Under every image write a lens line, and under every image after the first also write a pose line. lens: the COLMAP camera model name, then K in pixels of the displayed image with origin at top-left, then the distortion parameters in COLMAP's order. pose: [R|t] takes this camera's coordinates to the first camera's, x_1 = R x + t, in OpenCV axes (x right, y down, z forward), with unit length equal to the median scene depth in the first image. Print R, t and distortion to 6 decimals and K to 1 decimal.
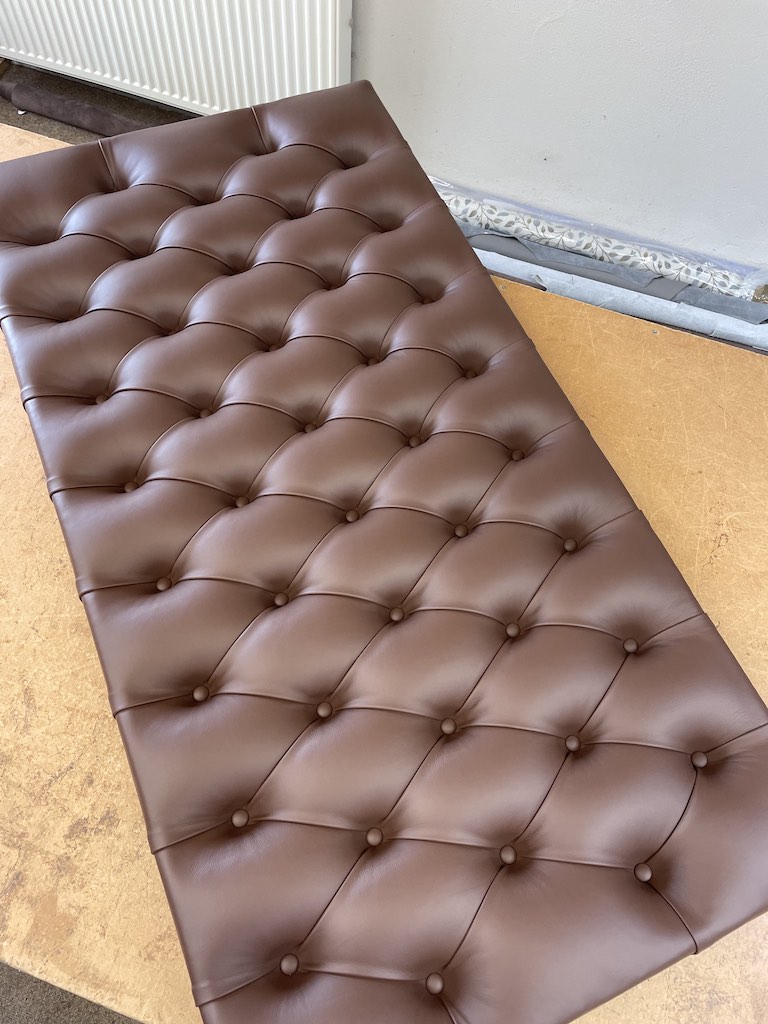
lens RADIAL K [[744.8, 0, 385.1], [0, 744.8, 524.6], [0, 0, 1]] dist [0.004001, 0.001212]
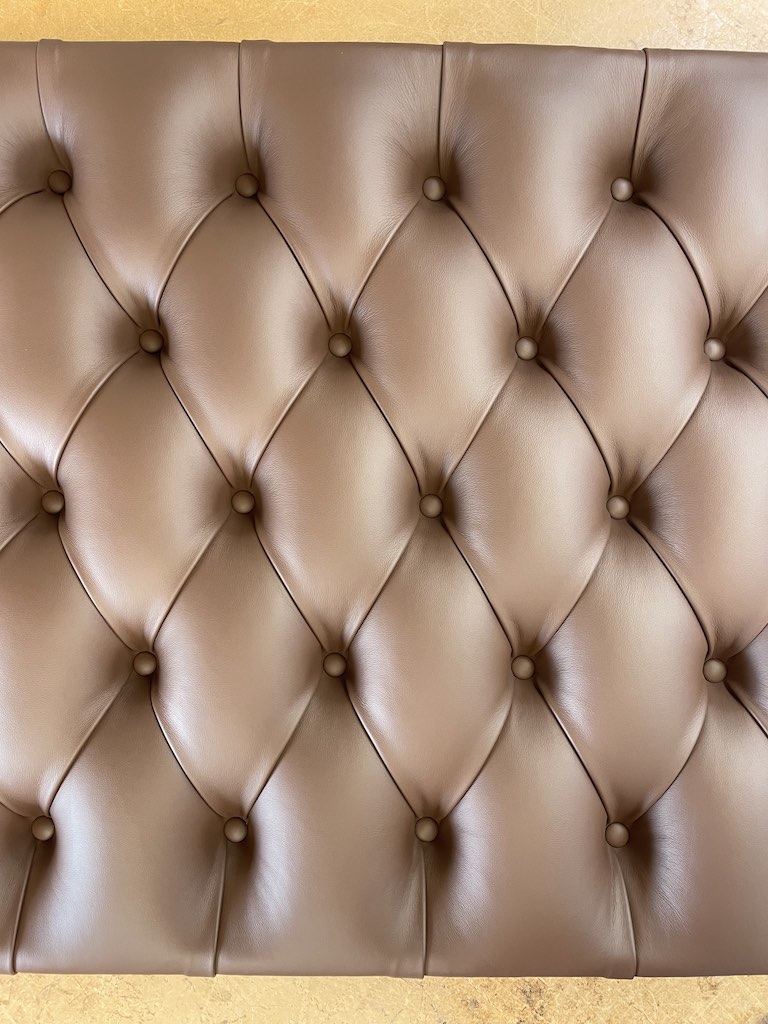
lens RADIAL K [[744.8, 0, 385.1], [0, 744.8, 524.6], [0, 0, 1]] dist [0.004001, 0.001212]
pose [[0.413291, -0.910138, -0.028973, 0.003164], [0.828389, 0.362577, 0.426977, -0.167983], [-0.378103, -0.200466, 0.903798, 0.426049]]
